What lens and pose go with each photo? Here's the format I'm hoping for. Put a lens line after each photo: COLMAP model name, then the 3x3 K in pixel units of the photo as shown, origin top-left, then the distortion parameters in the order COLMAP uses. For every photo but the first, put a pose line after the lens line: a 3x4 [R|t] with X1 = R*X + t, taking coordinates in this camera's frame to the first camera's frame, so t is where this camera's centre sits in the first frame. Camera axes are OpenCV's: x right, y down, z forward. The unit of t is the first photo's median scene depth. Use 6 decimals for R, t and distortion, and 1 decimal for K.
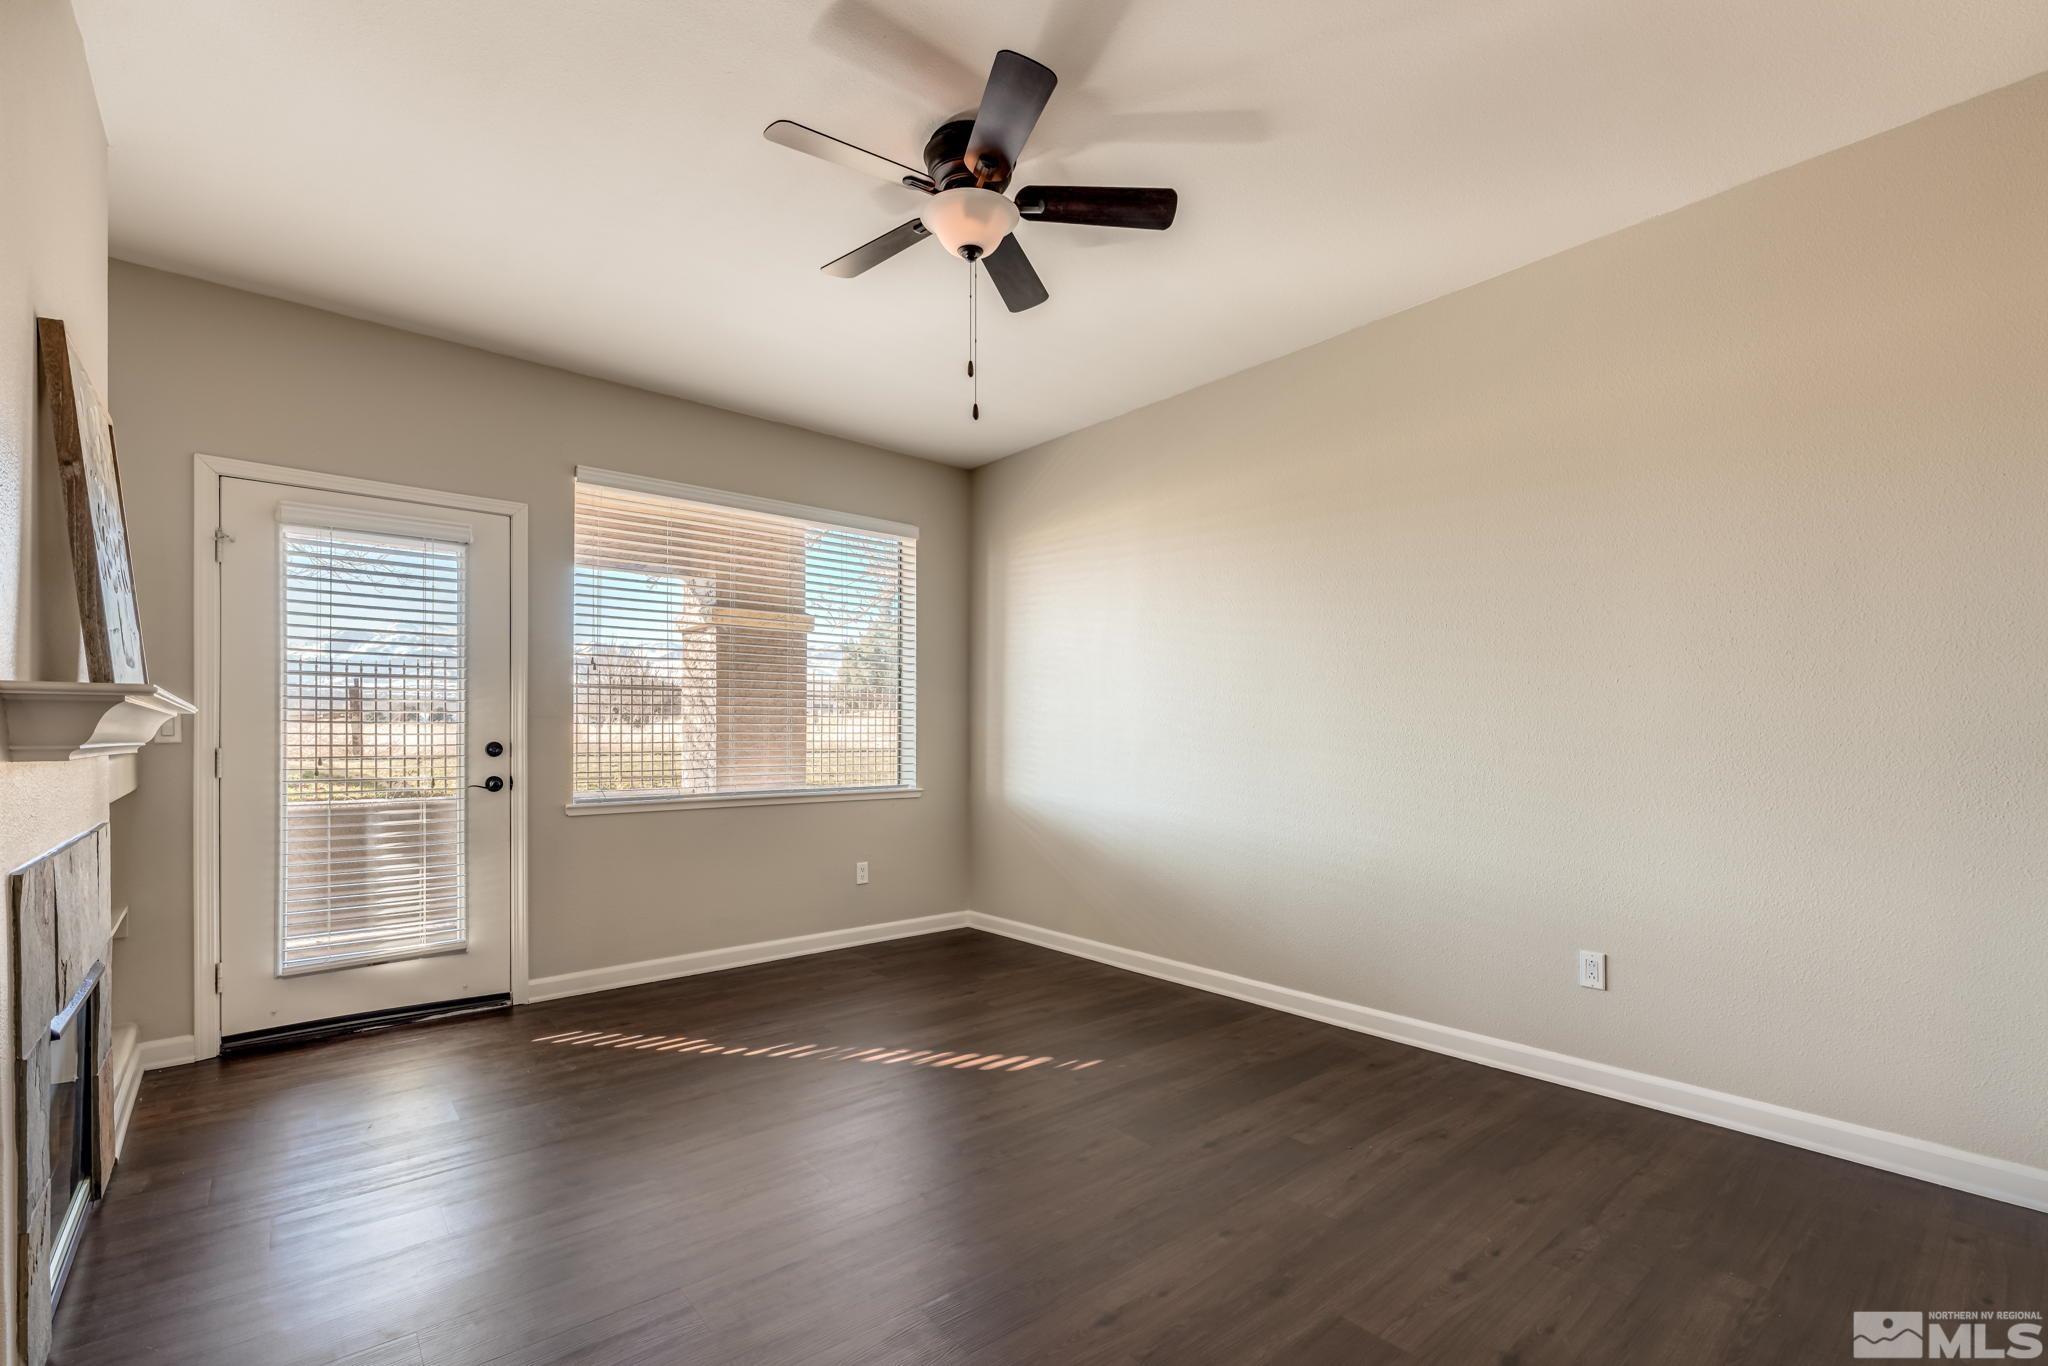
lens RADIAL K [[870.8, 0, 1023.1], [0, 870.8, 729.9], [0, 0, 1]] dist [-0.000280, -0.000027]
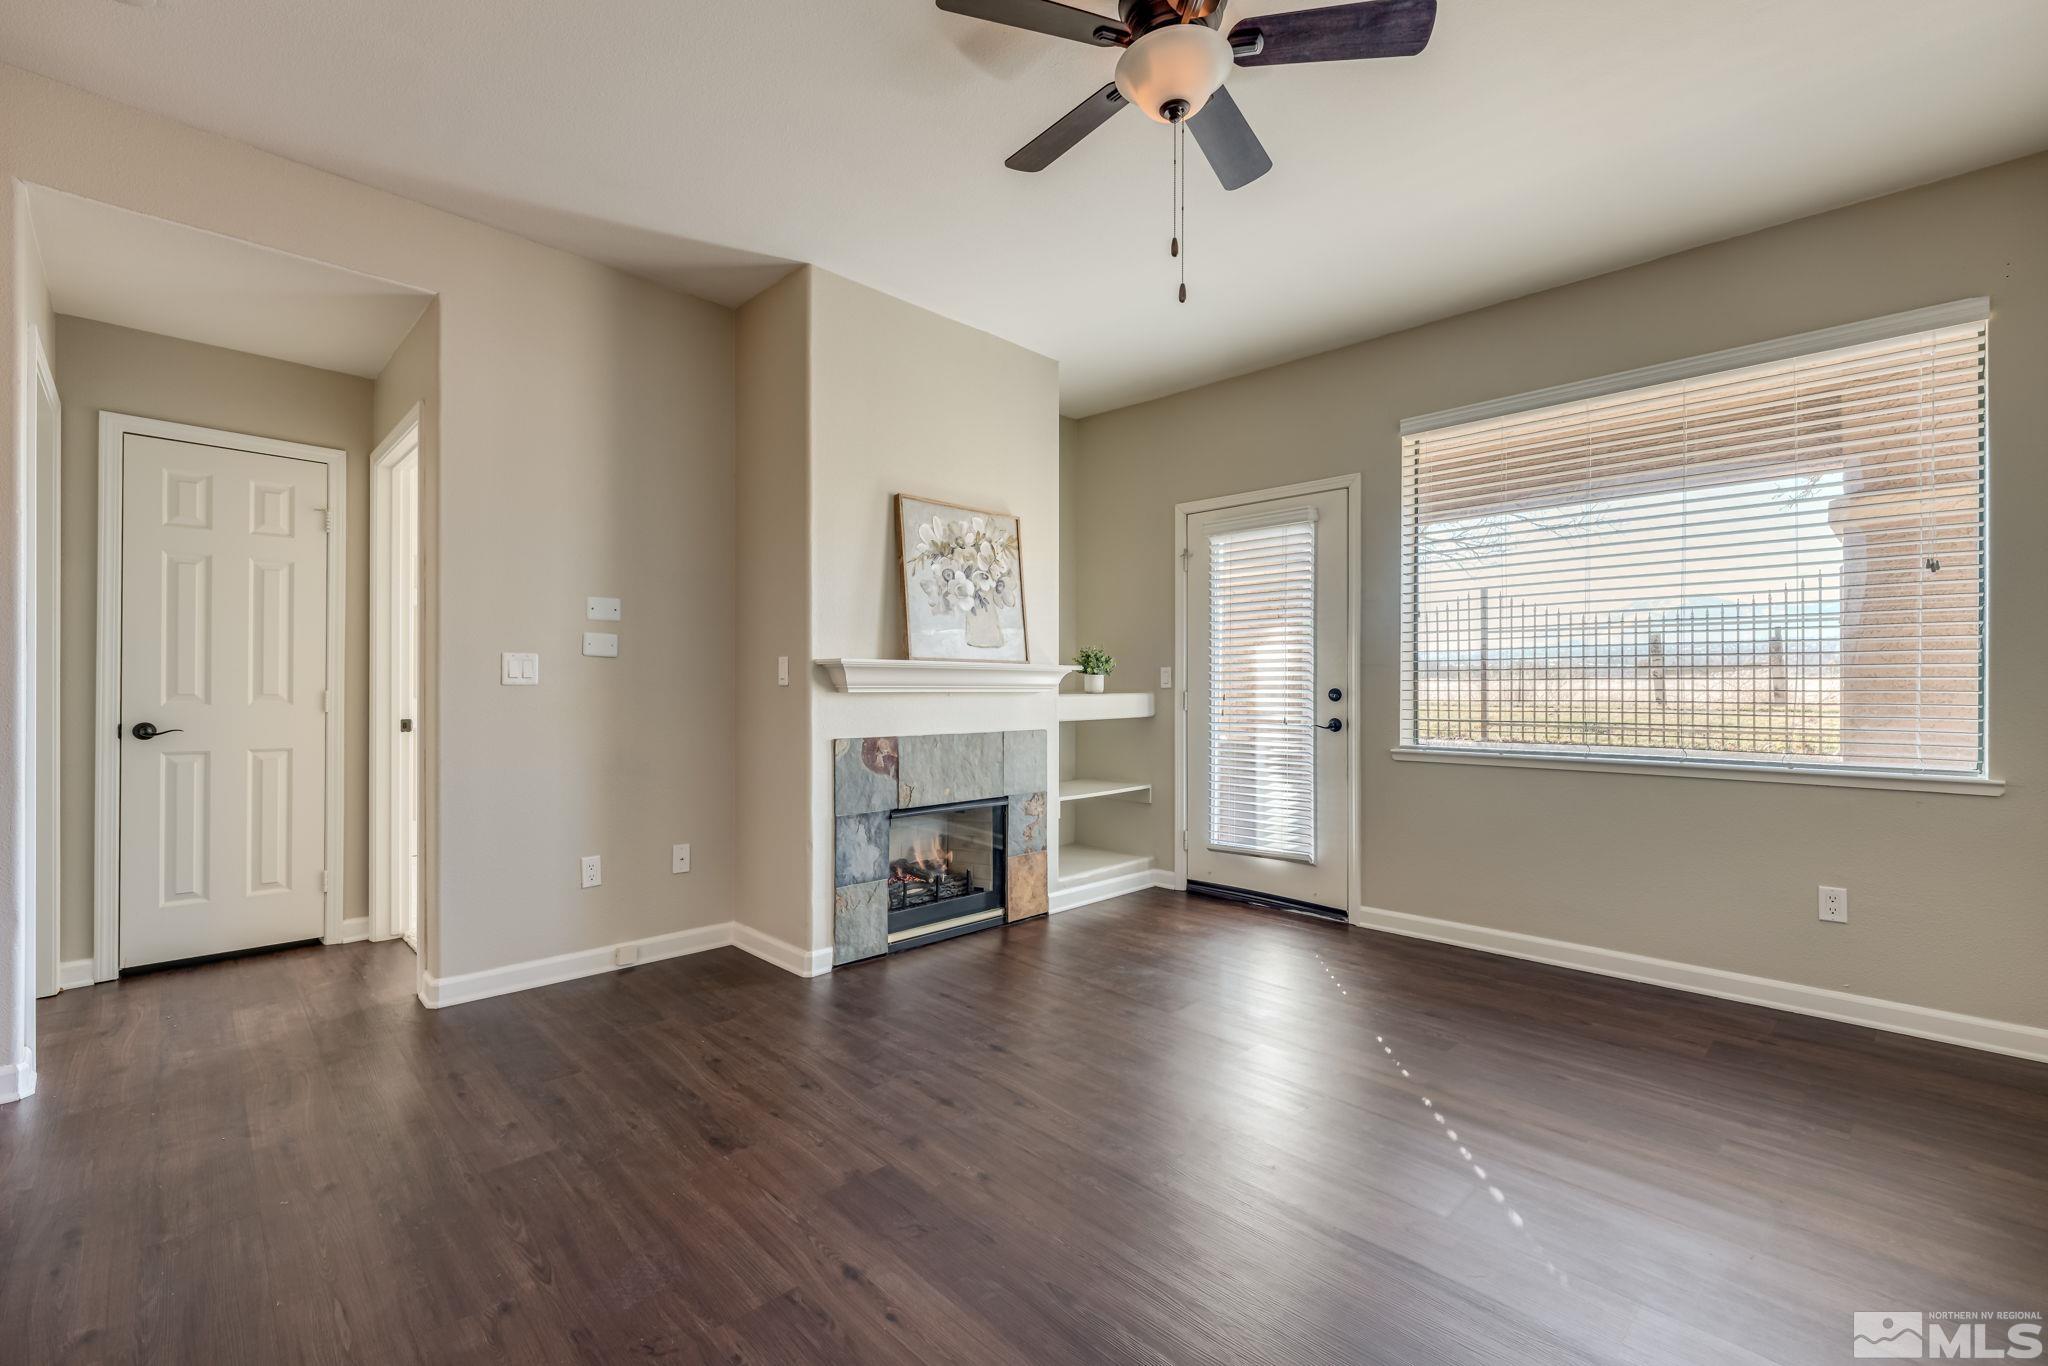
lens RADIAL K [[868.5, 0, 1032.0], [0, 868.5, 684.1], [0, 0, 1]] dist [-0.001297, -0.000188]
pose [[0.092813, -0.007717, -0.995654, 0.487654], [-0.000734, 0.999969, -0.007819, 0.017195], [0.995683, 0.001456, 0.092804, 0.488278]]
